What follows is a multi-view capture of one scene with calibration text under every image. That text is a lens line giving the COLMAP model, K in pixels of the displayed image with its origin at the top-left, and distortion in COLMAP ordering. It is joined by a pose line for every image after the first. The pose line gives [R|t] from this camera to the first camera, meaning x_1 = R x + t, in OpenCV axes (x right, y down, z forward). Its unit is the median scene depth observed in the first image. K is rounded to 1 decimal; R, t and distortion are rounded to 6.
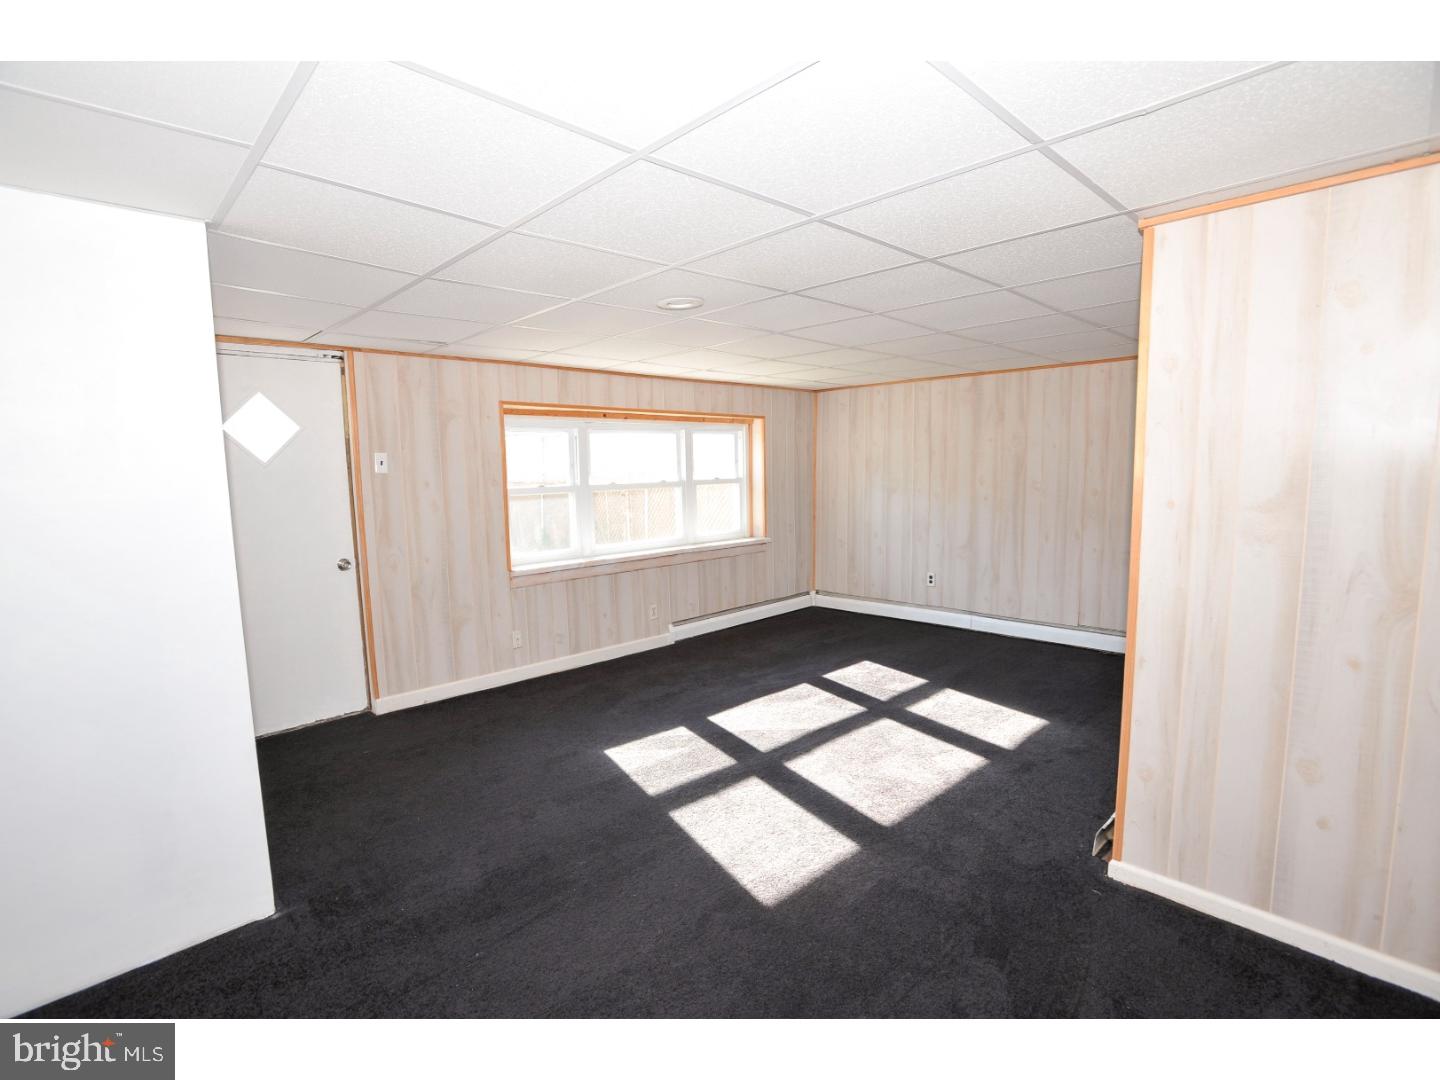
lens RADIAL K [[701.4, 0, 715.5], [0, 701.4, 544.4], [0, 0, 1]] dist [-0.061510, 0.022588]
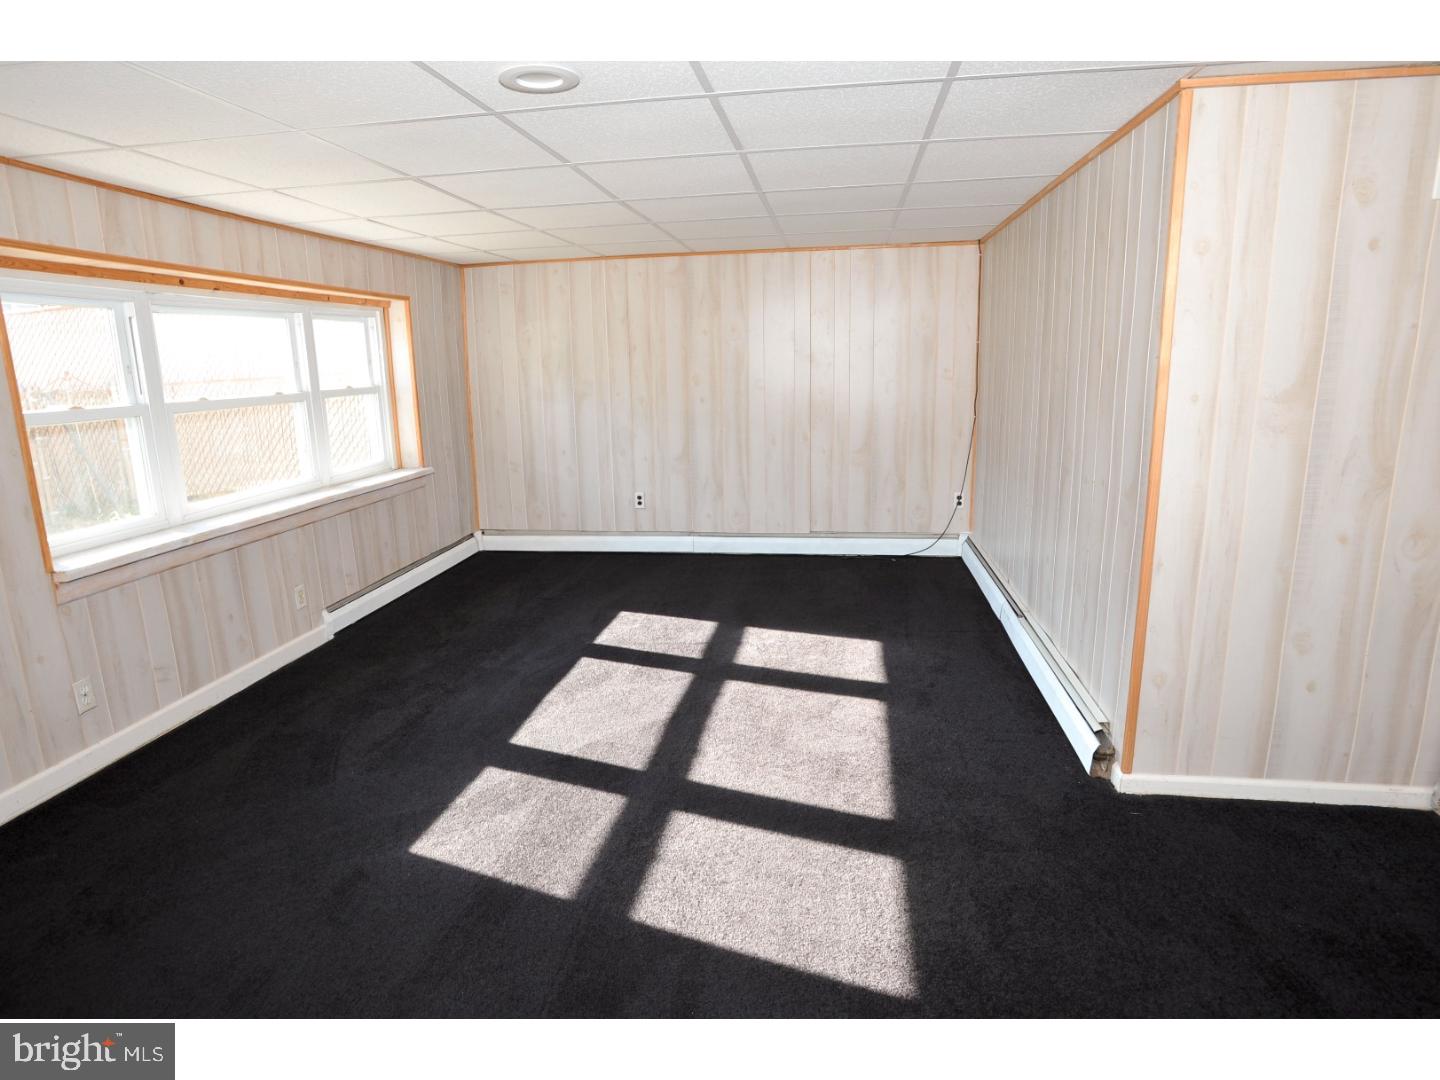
lens RADIAL K [[776.9, 0, 723.8], [0, 776.9, 517.9], [0, 0, 1]] dist [-0.091097, 0.050520]
pose [[0.794738, -0.121768, 0.594613, -0.197202], [0.075371, 0.991885, 0.102385, -0.019601], [-0.602255, -0.036553, 0.797467, 0.223955]]
